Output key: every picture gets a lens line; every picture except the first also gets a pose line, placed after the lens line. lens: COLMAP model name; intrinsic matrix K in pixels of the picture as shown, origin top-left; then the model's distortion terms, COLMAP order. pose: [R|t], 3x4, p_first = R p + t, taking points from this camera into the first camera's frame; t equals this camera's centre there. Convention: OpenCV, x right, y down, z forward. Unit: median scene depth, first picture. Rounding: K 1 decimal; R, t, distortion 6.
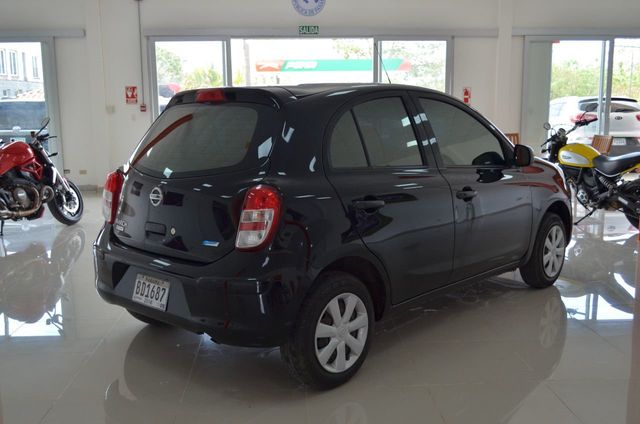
lens RADIAL K [[667.7, 0, 318.0], [0, 667.7, 214.0], [0, 0, 1]] dist [-0.015280, 0.000000]
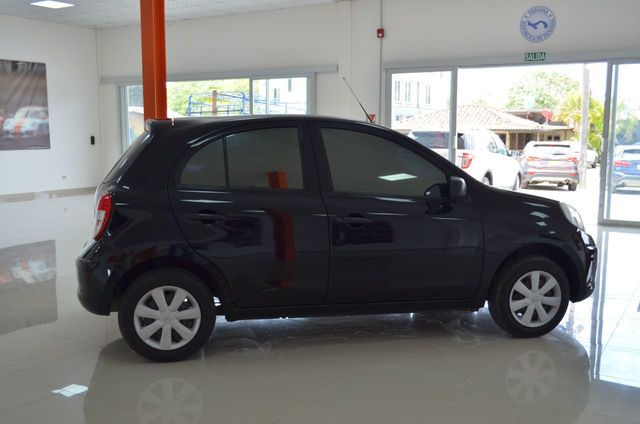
lens RADIAL K [[667.7, 0, 316.9], [0, 667.7, 215.2], [0, 0, 1]] dist [-0.015280, 0.000000]
pose [[0.818638, 0.085794, -0.567865, 0.837700], [-0.105969, 0.994366, -0.002536, -0.032648], [0.564448, 0.062252, 0.823118, 0.115513]]
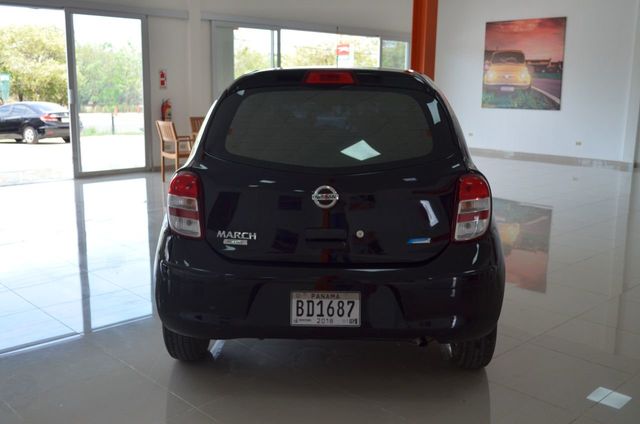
lens RADIAL K [[667.7, 0, 316.6], [0, 667.7, 207.0], [0, 0, 1]] dist [-0.015280, 0.000000]
pose [[0.767980, -0.098098, 0.632917, -0.240422], [0.087613, 0.995002, 0.047910, -0.016648], [-0.634453, 0.018657, 0.772736, 0.106942]]
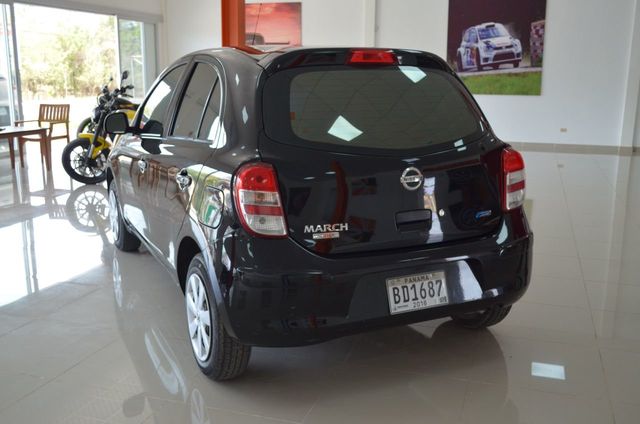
lens RADIAL K [[667.7, 0, 314.0], [0, 667.7, 213.6], [0, 0, 1]] dist [-0.015280, 0.000000]
pose [[0.378329, -0.180991, 0.907805, -0.319918], [0.140343, 0.980577, 0.137012, -0.034721], [-0.914971, 0.075568, 0.396381, 0.239171]]
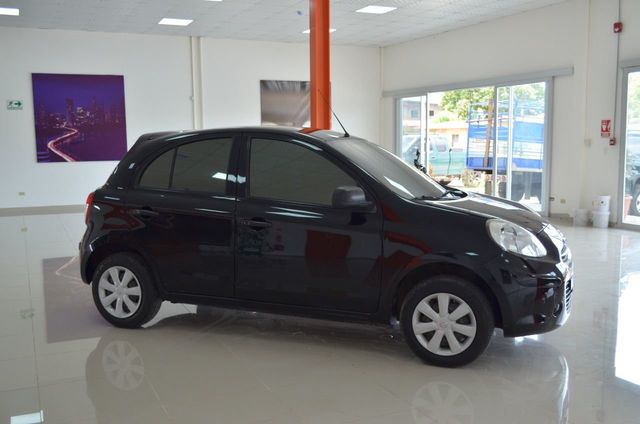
lens RADIAL K [[667.7, 0, 318.1], [0, 667.7, 210.7], [0, 0, 1]] dist [-0.015280, 0.000000]
pose [[0.356150, 0.106886, -0.928295, 1.421142], [-0.149378, 0.987173, 0.056355, -0.143260], [0.922412, 0.118596, 0.367548, 0.739011]]
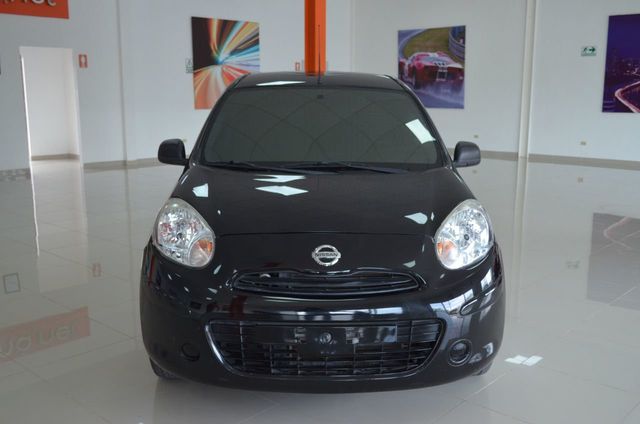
lens RADIAL K [[667.7, 0, 319.9], [0, 667.7, 212.6], [0, 0, 1]] dist [-0.015280, 0.000000]
pose [[-0.754491, 0.139655, -0.641279, 1.208673], [-0.095463, 0.943355, 0.317756, -0.252482], [0.649330, 0.300962, -0.698421, 1.306799]]
